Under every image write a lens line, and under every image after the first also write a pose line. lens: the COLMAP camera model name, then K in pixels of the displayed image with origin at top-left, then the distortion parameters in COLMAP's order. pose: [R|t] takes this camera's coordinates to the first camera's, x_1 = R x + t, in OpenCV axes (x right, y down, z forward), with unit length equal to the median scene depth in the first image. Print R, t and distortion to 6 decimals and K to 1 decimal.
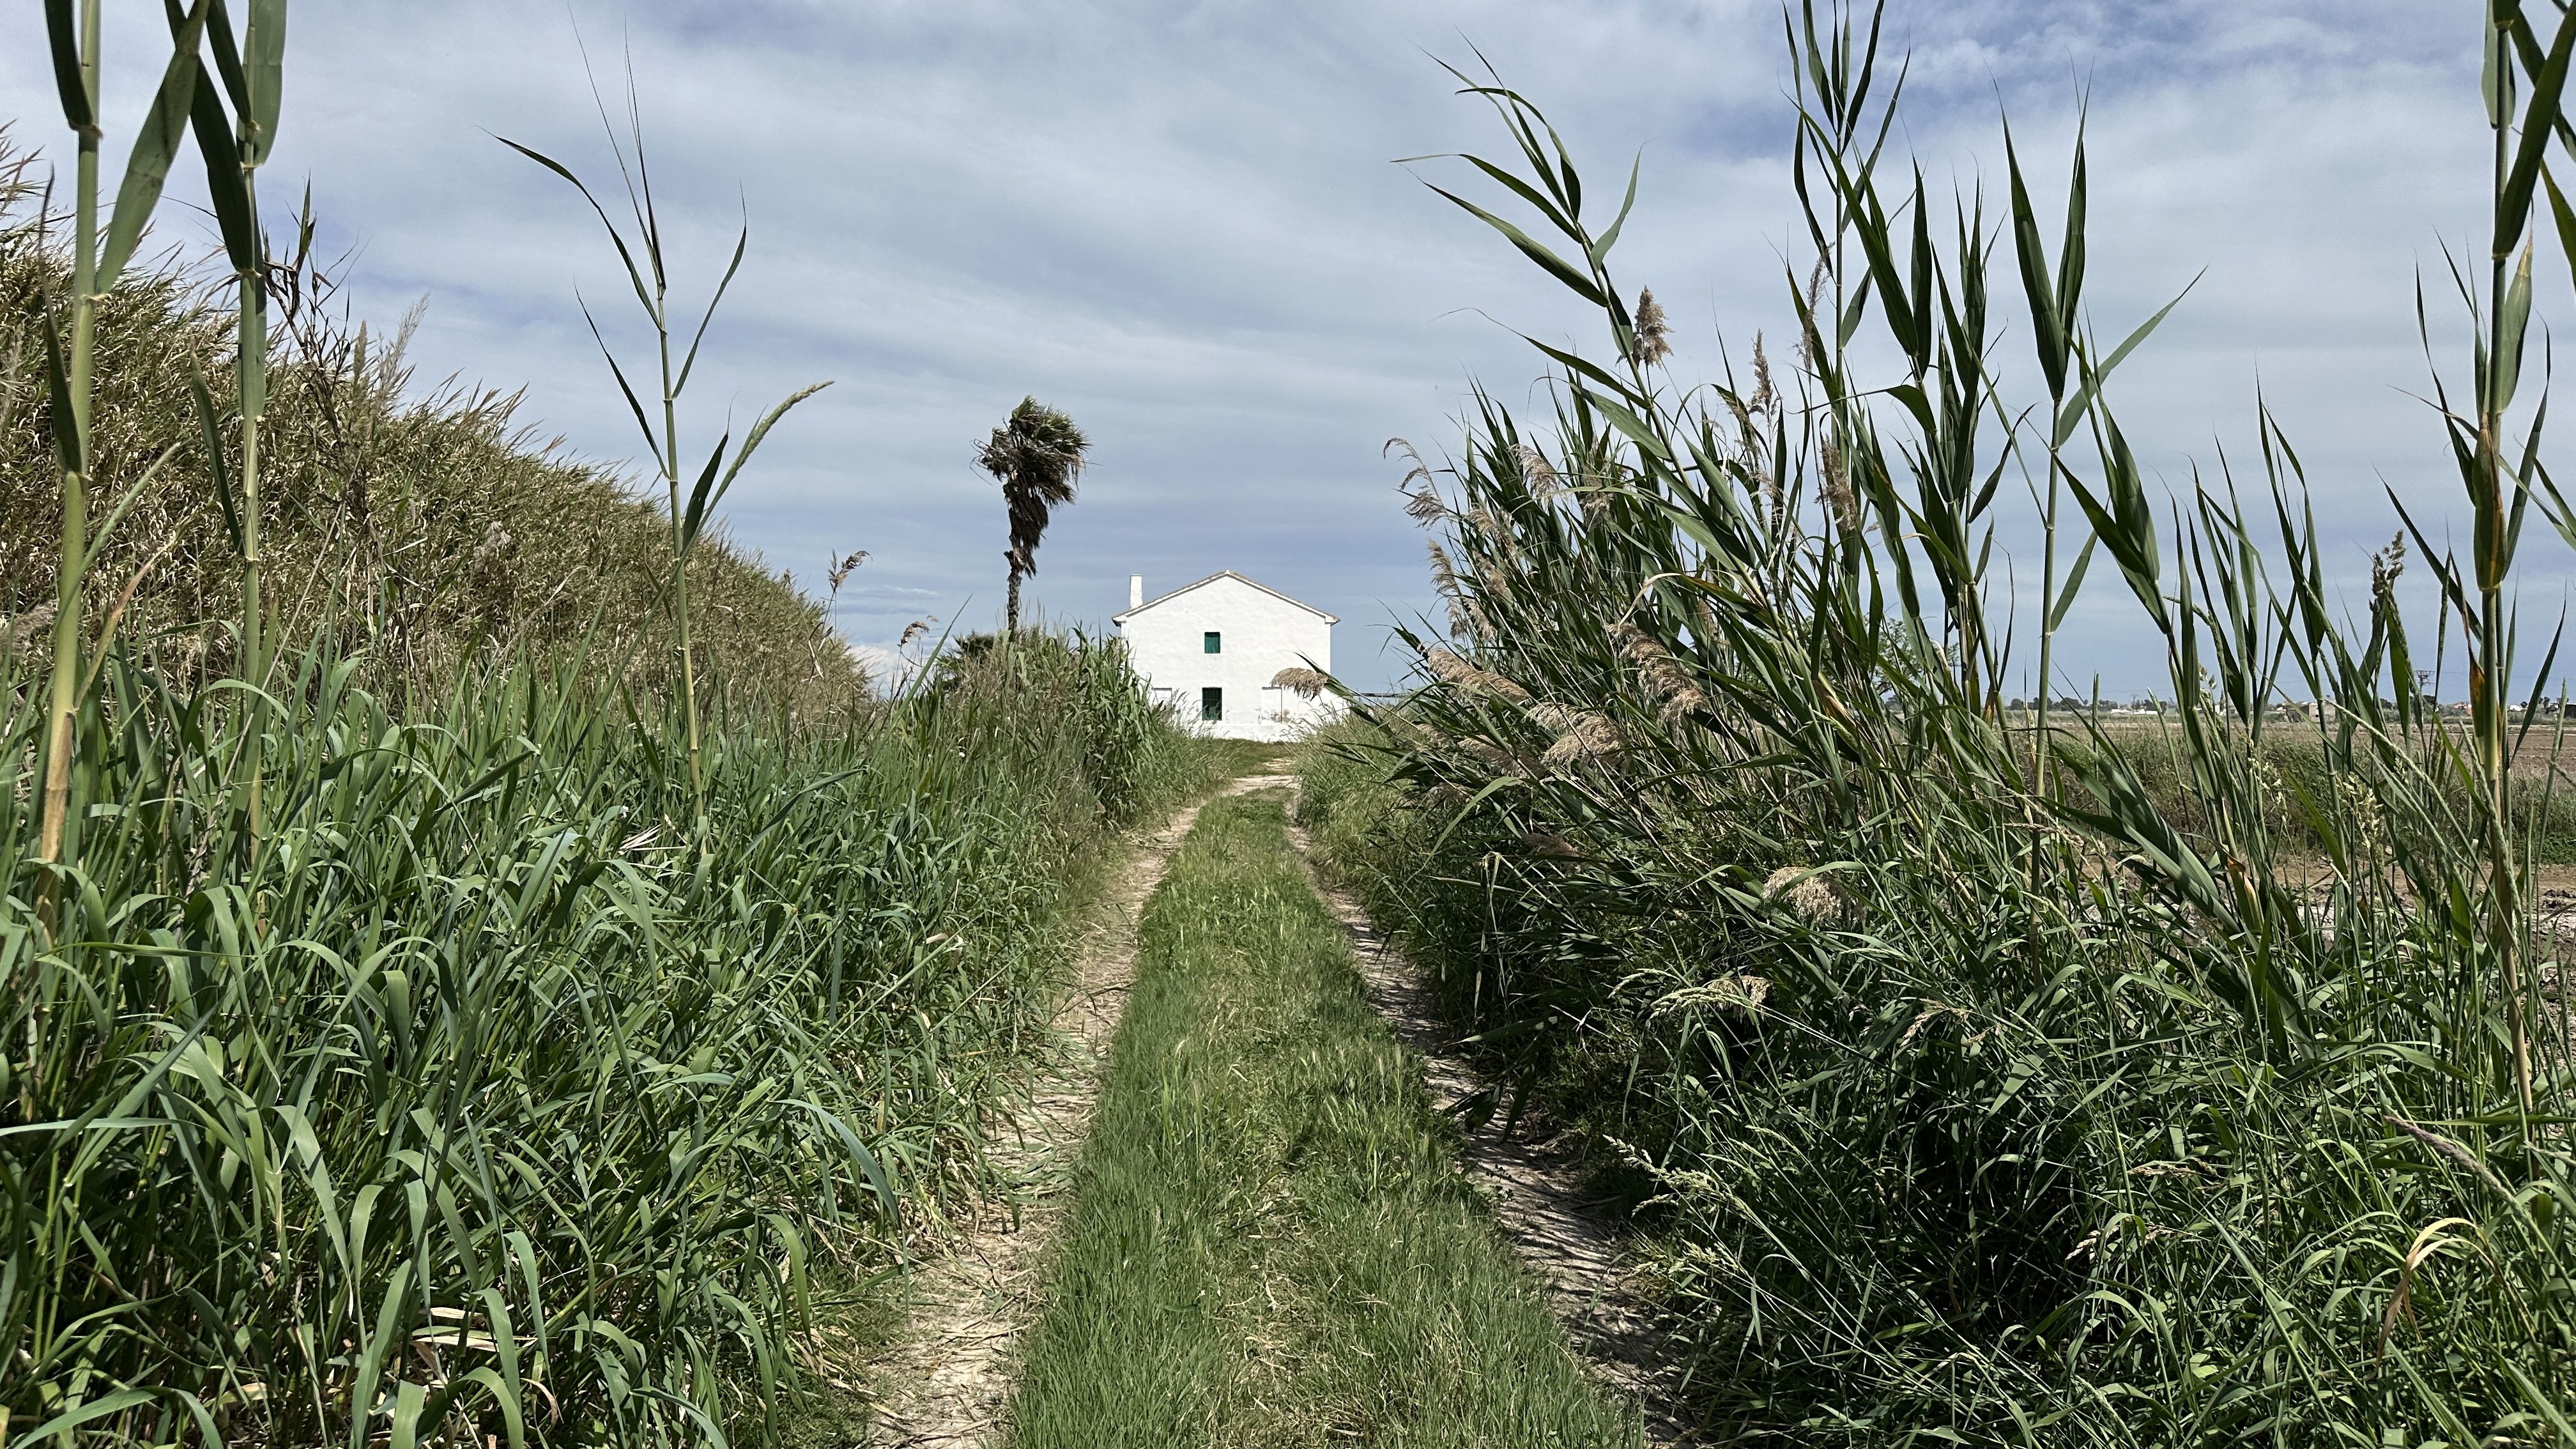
lens RADIAL K [[1840.4, 0, 1284.3], [0, 1840.4, 733.1], [0, 0, 1]] dist [0.114248, -0.171899]
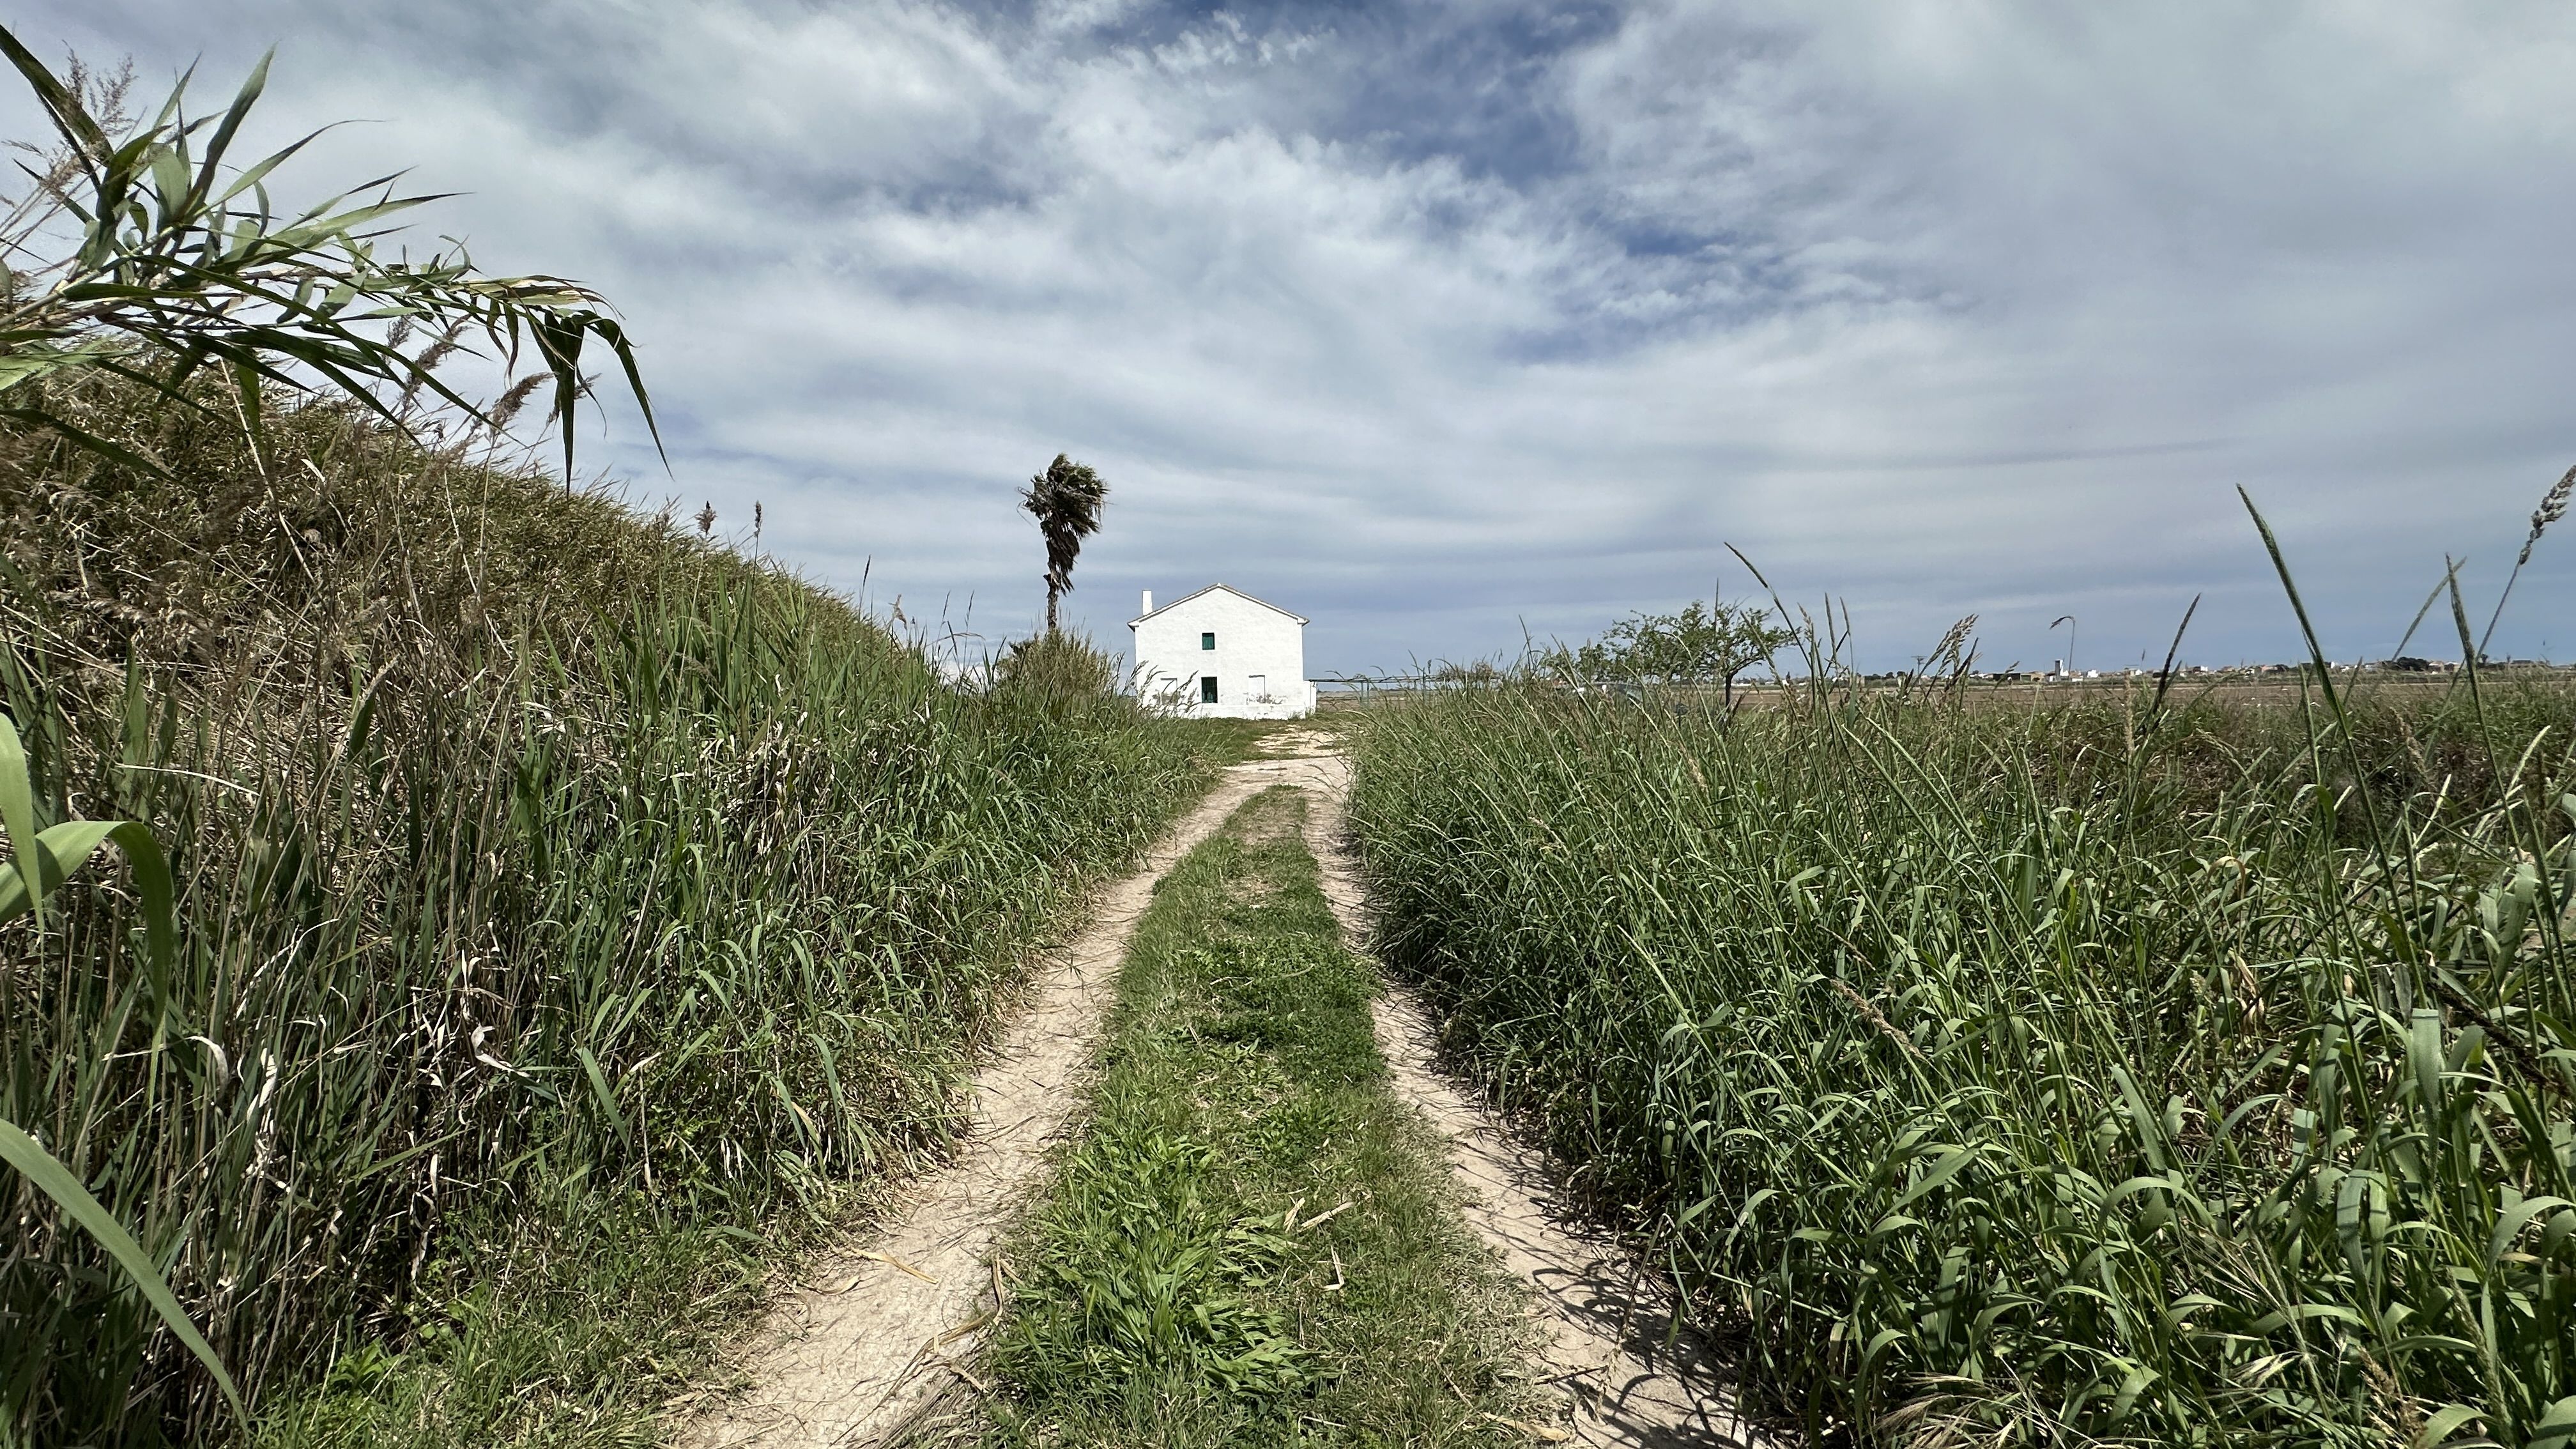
lens RADIAL K [[1044.0, 0, 1290.8], [0, 1044.0, 721.5], [0, 0, 1]] dist [0.001223, 0.000056]
pose [[0.999541, -0.024553, 0.017745, 0.002978], [0.024223, 0.999534, 0.018565, -0.006261], [-0.018193, -0.018127, 0.999670, 0.275553]]
